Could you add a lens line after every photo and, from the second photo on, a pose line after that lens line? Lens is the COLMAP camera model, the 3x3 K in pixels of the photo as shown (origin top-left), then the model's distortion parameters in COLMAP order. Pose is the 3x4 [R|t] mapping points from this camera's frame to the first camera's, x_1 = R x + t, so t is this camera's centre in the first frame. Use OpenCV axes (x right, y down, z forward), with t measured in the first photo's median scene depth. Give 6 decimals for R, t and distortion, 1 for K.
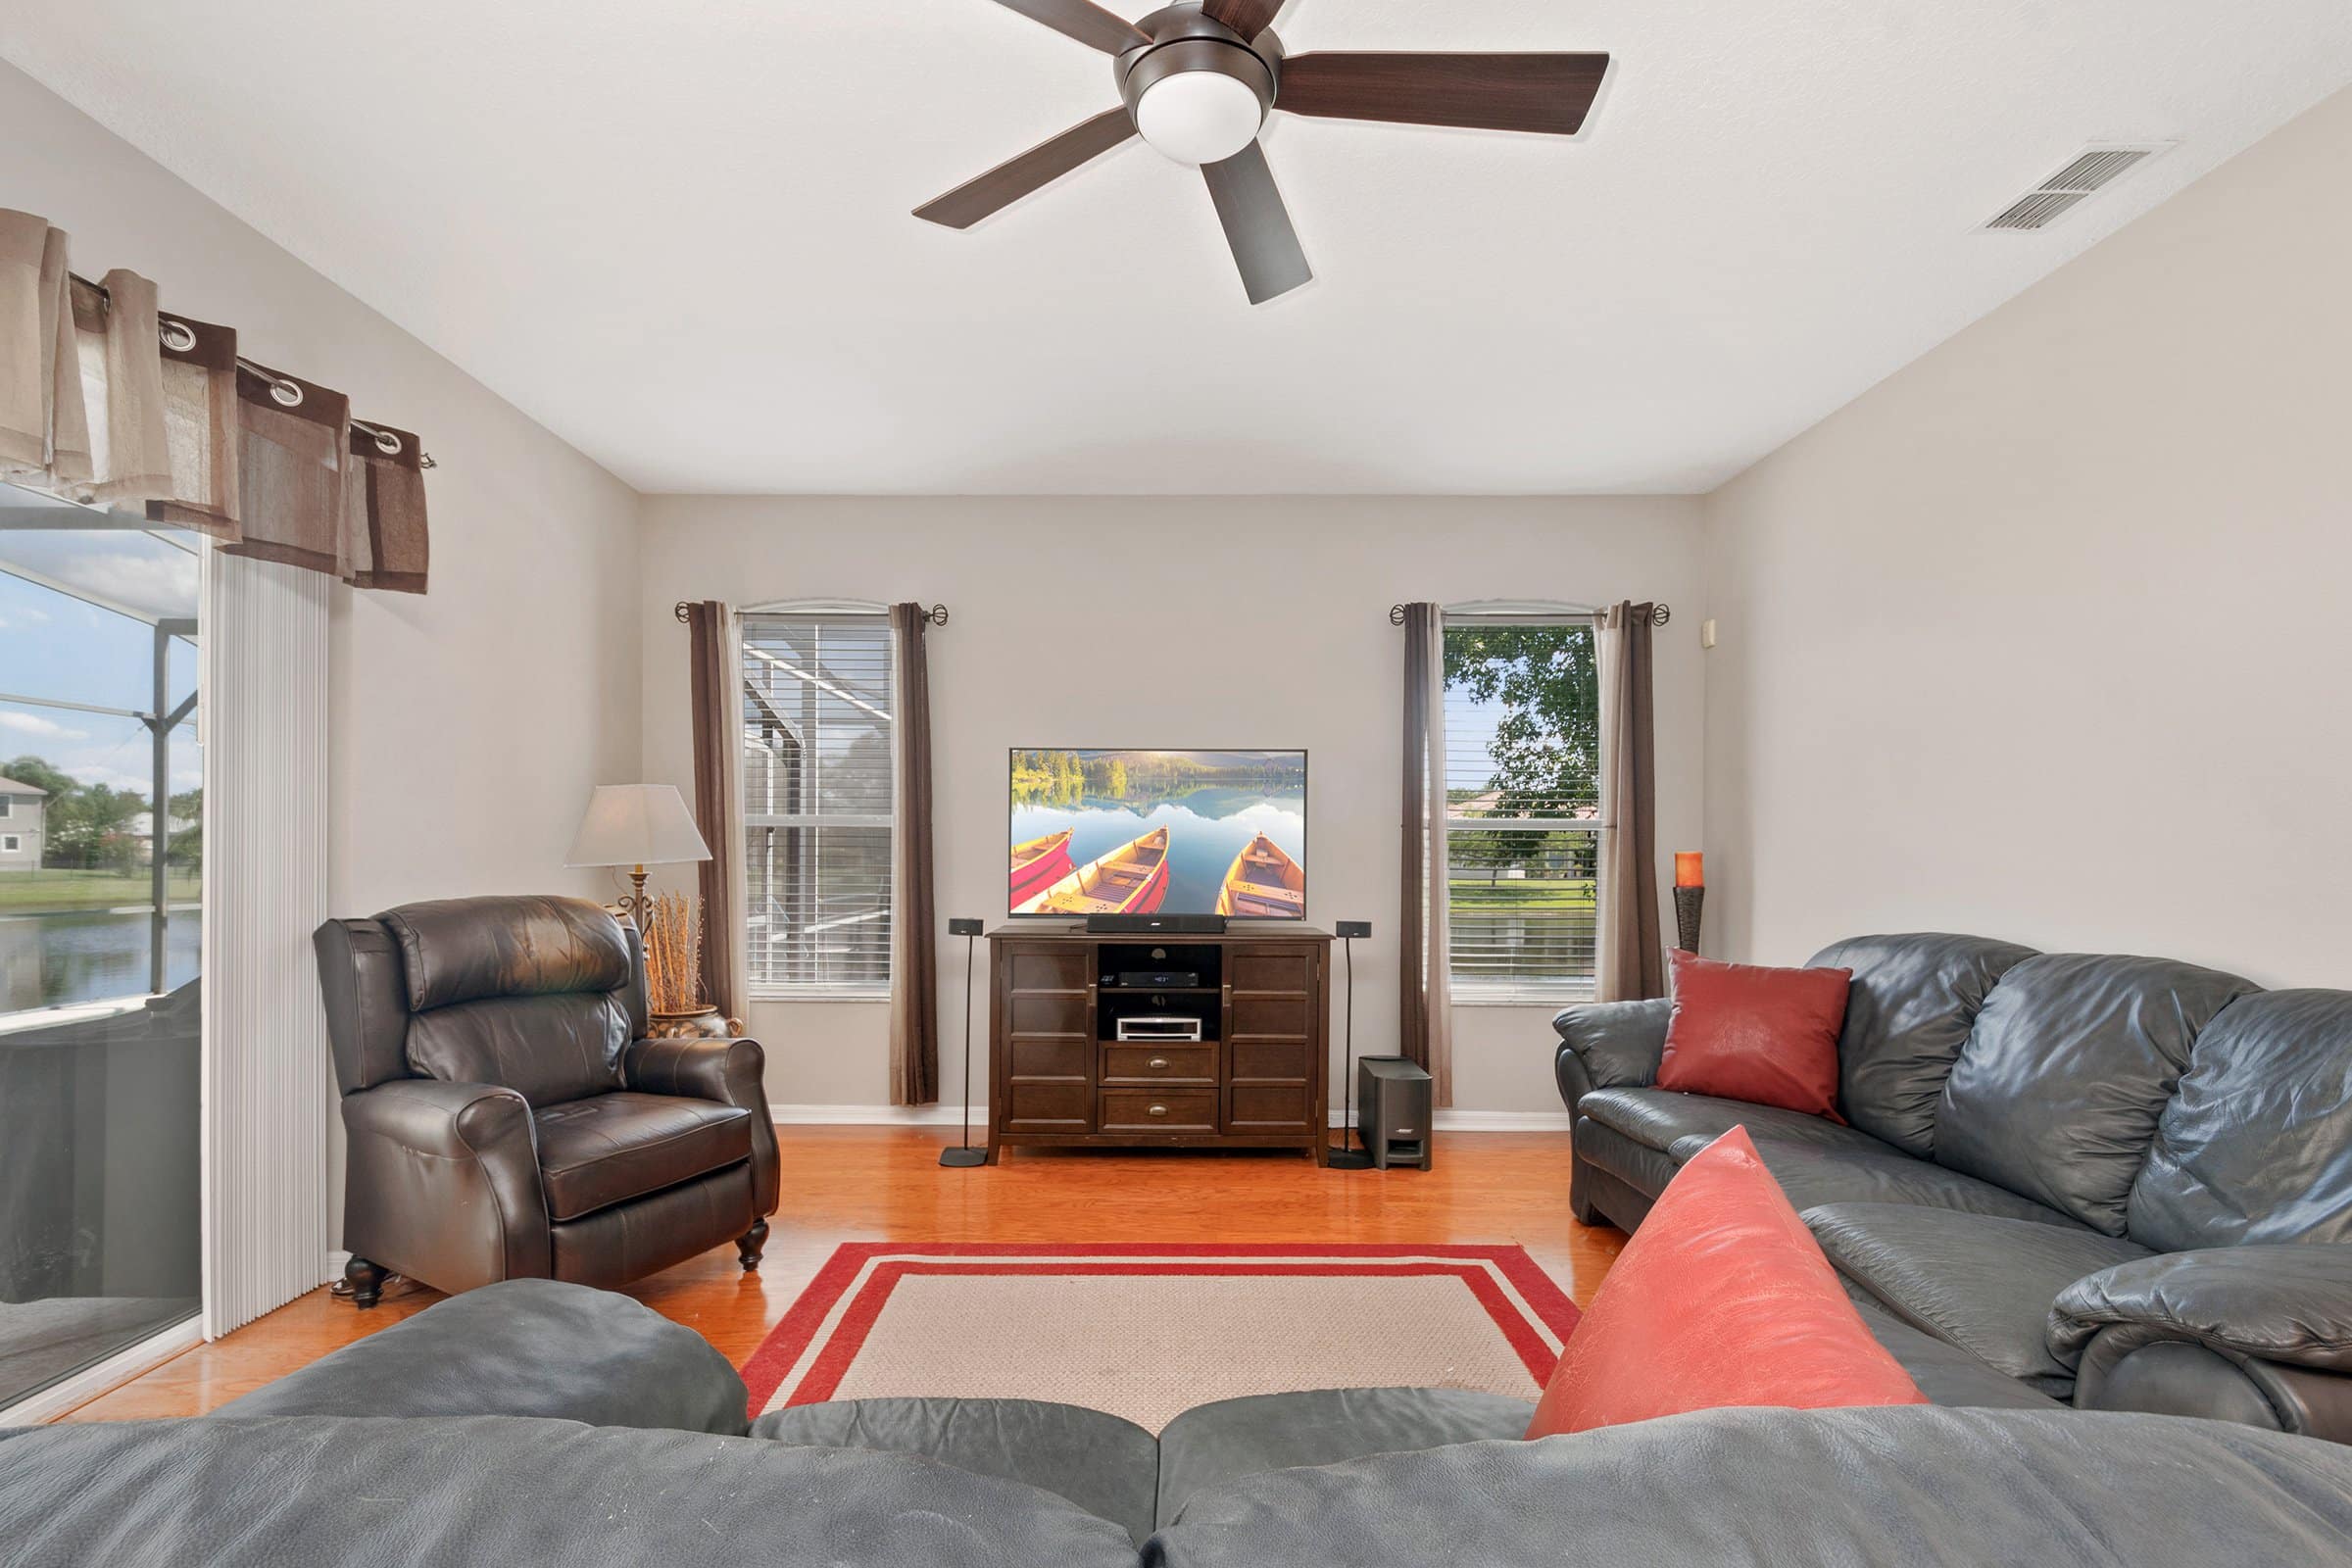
lens RADIAL K [[1035.7, 0, 1156.6], [0, 1035.7, 859.7], [0, 0, 1]] dist [0.006691, -0.001719]
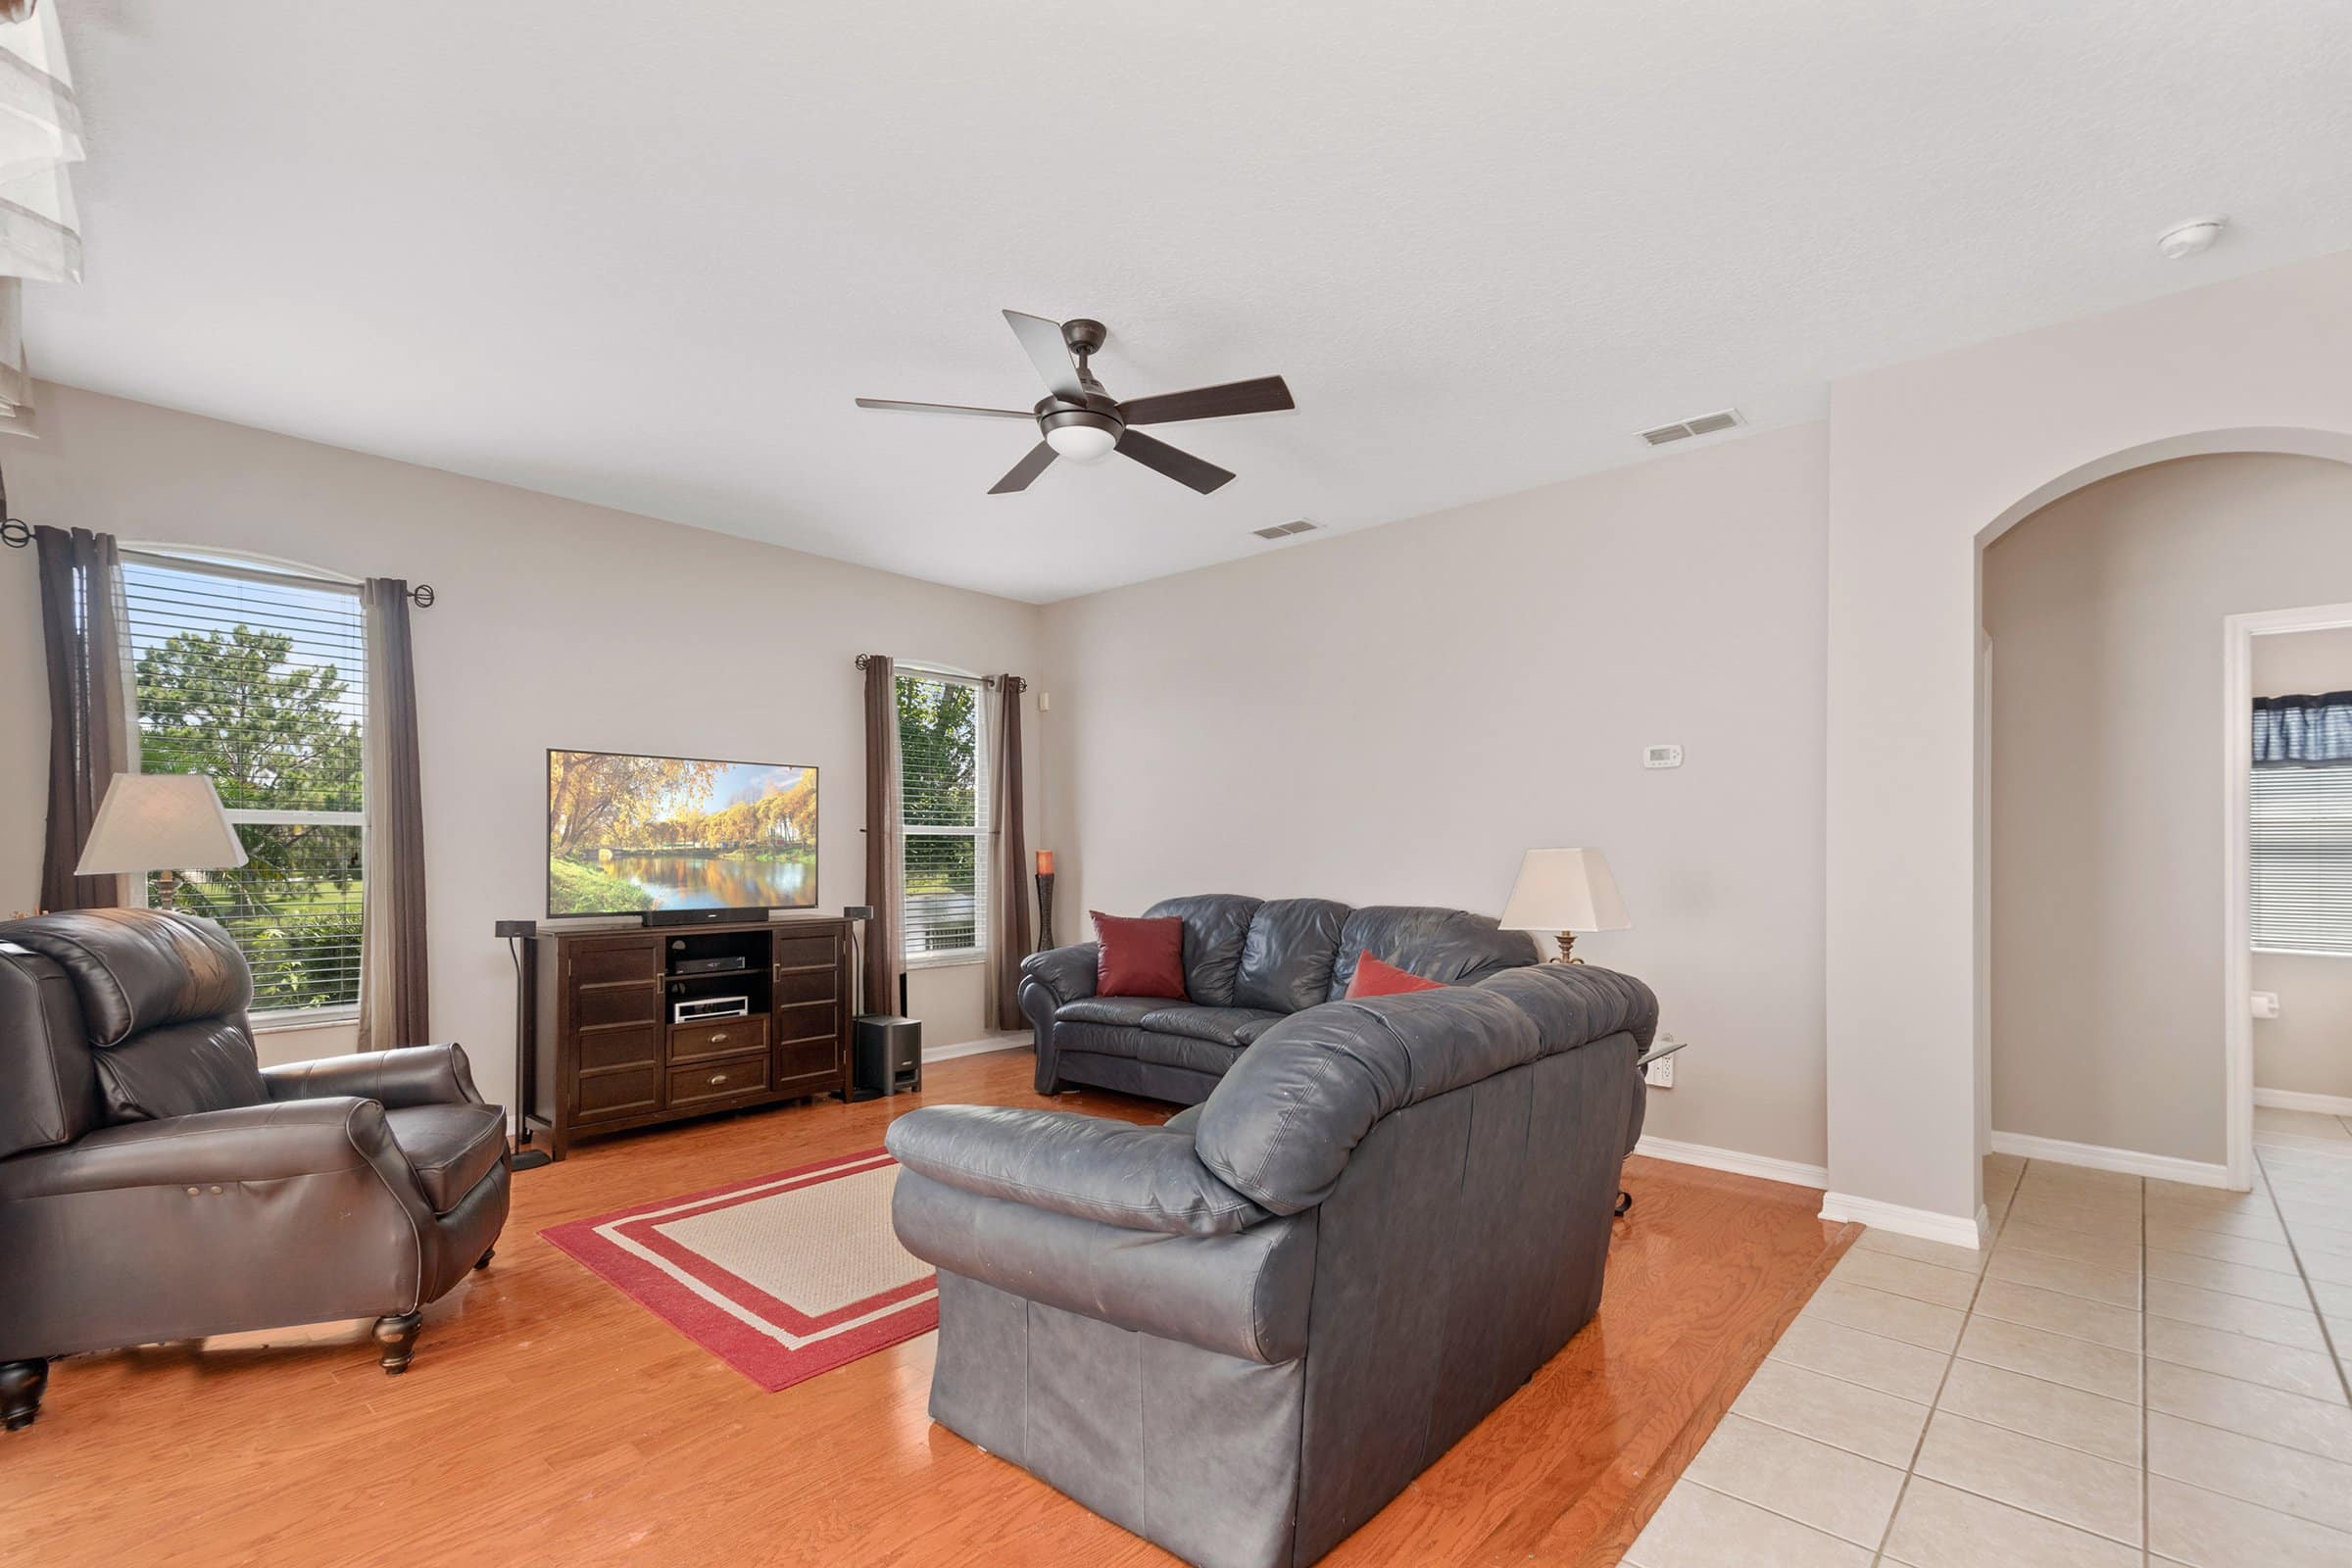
lens RADIAL K [[1035.7, 0, 1188.0], [0, 1035.7, 872.2], [0, 0, 1]] dist [0.006691, -0.001719]
pose [[0.658089, -0.018788, 0.752705, -0.516442], [0.007982, 0.999807, 0.017978, -0.001537], [-0.752897, -0.005823, 0.658112, -0.134158]]
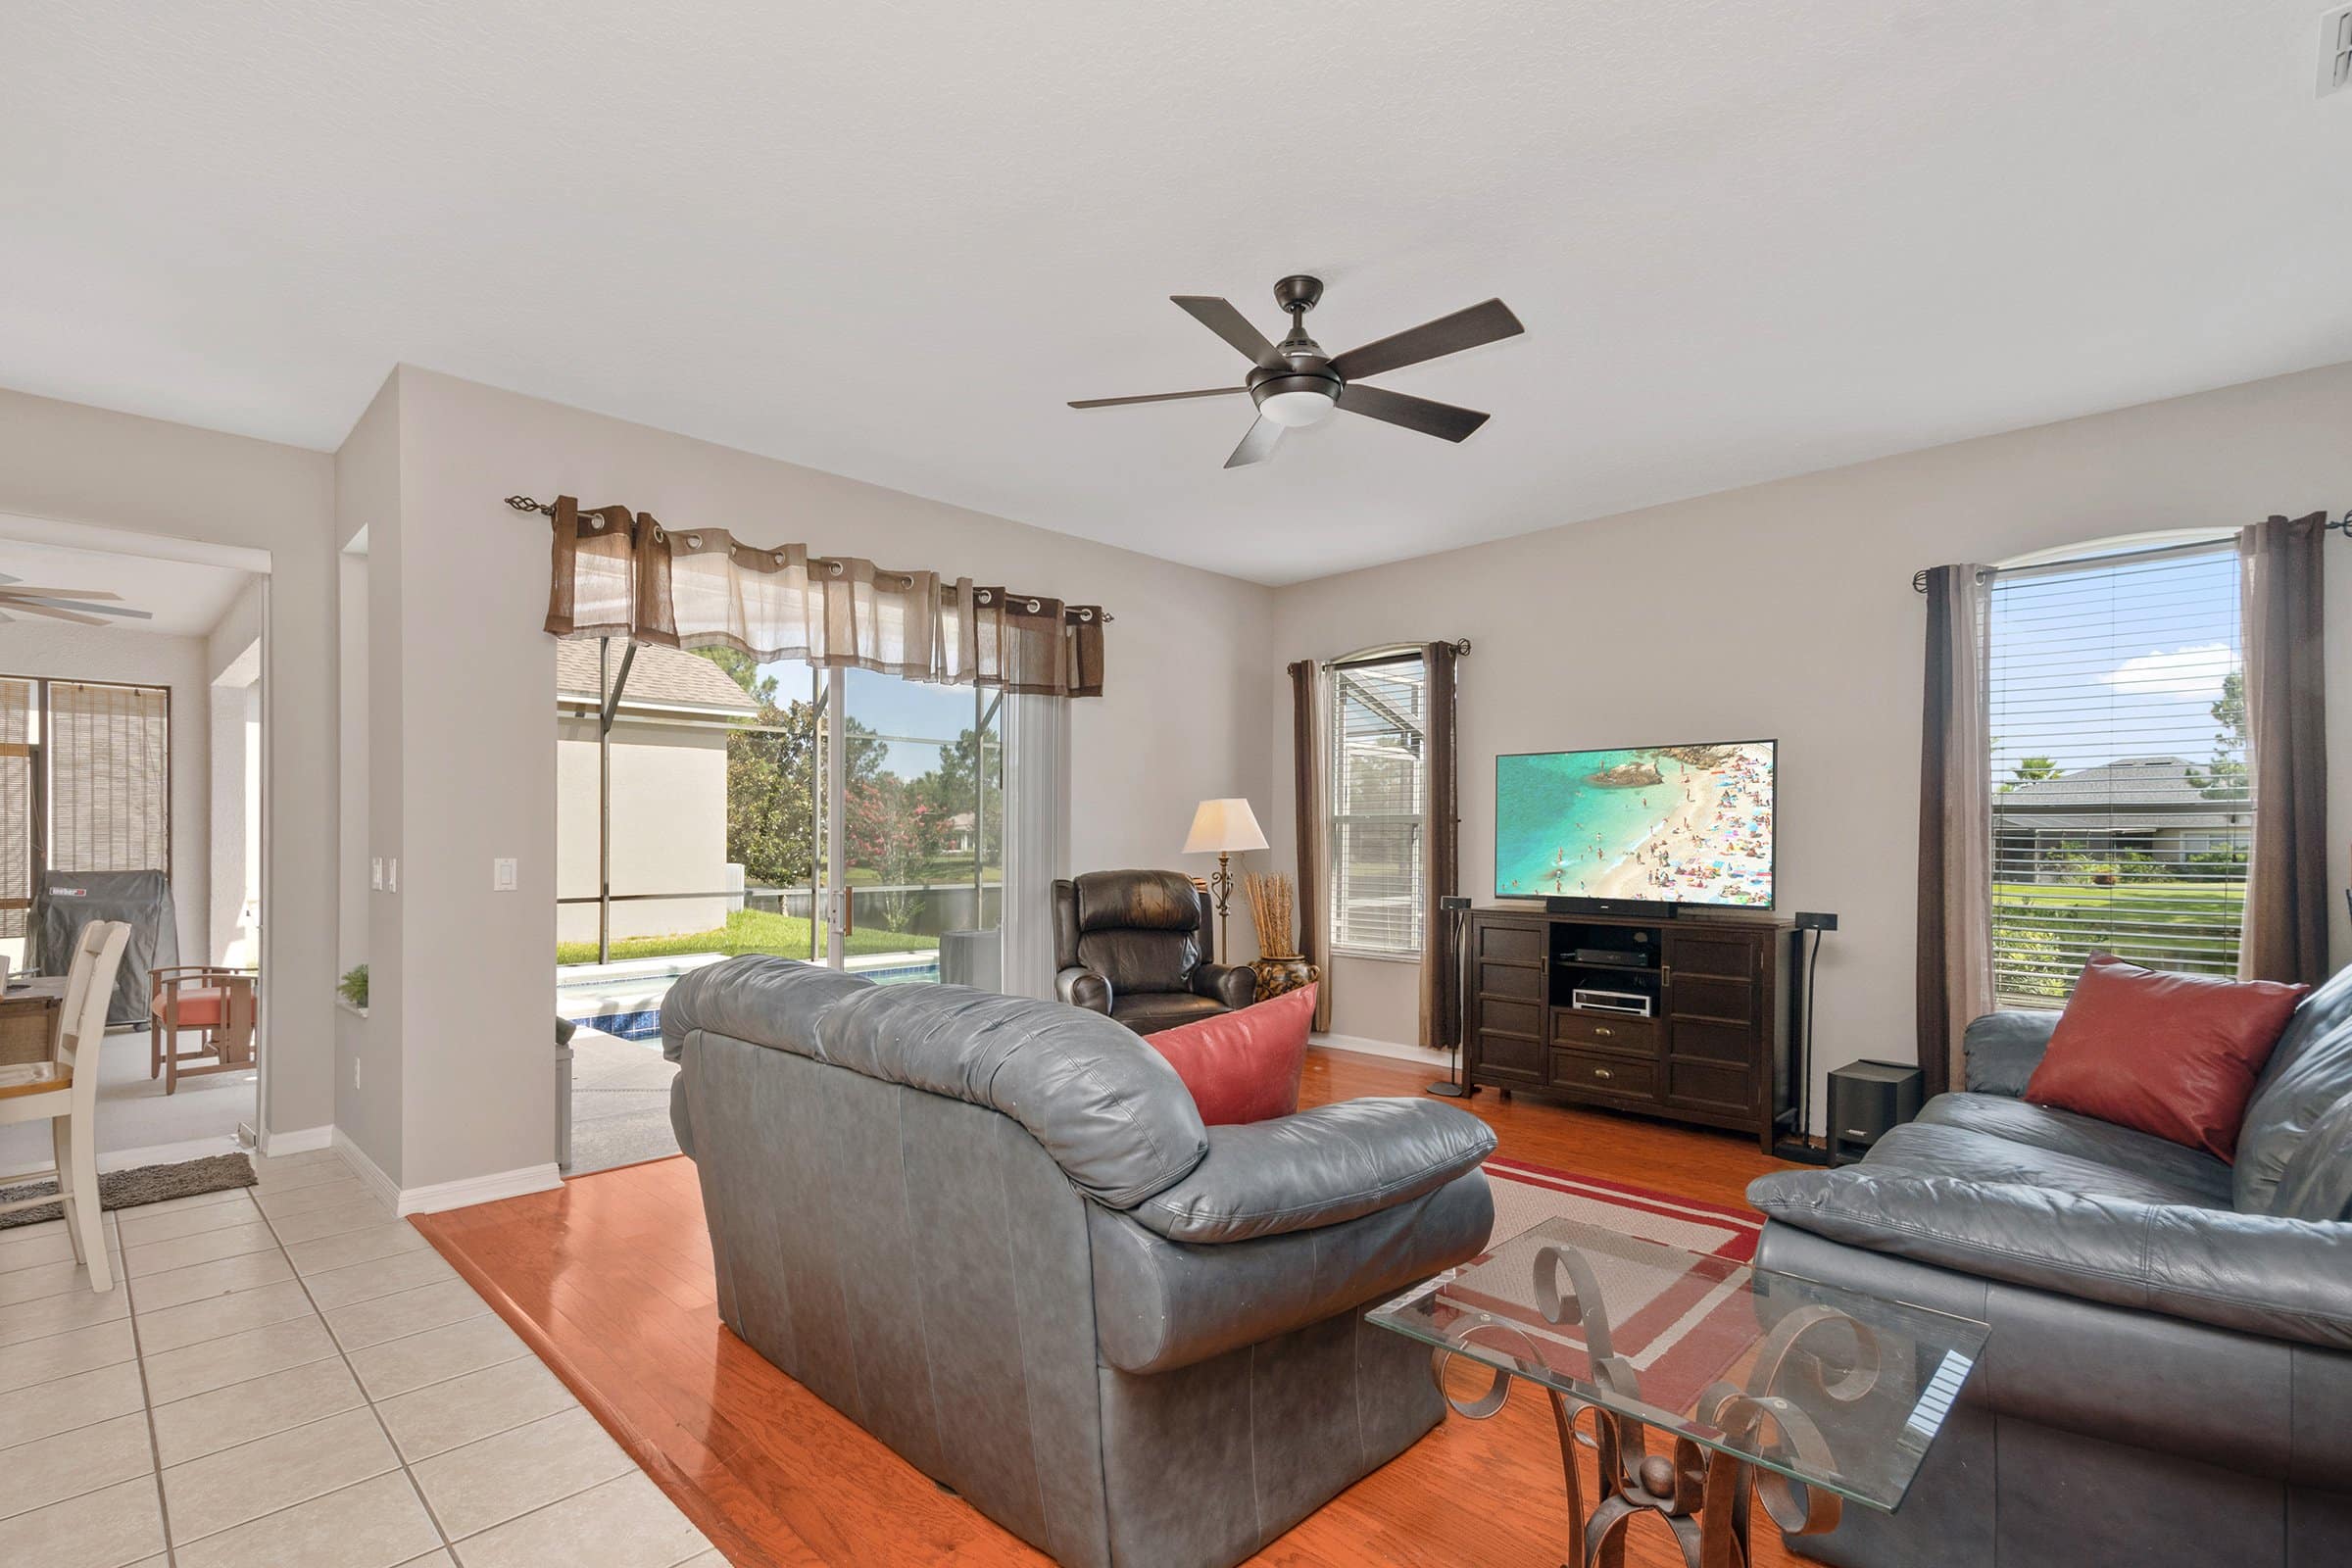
lens RADIAL K [[1110.0, 0, 1159.9], [0, 1110.0, 850.0], [0, 0, 1]] dist [0.011889, 0.000400]
pose [[0.710091, 0.001026, -0.704109, 0.512069], [-0.002339, 0.999997, -0.000902, 0.002606], [0.704106, 0.002288, 0.710091, -0.192647]]
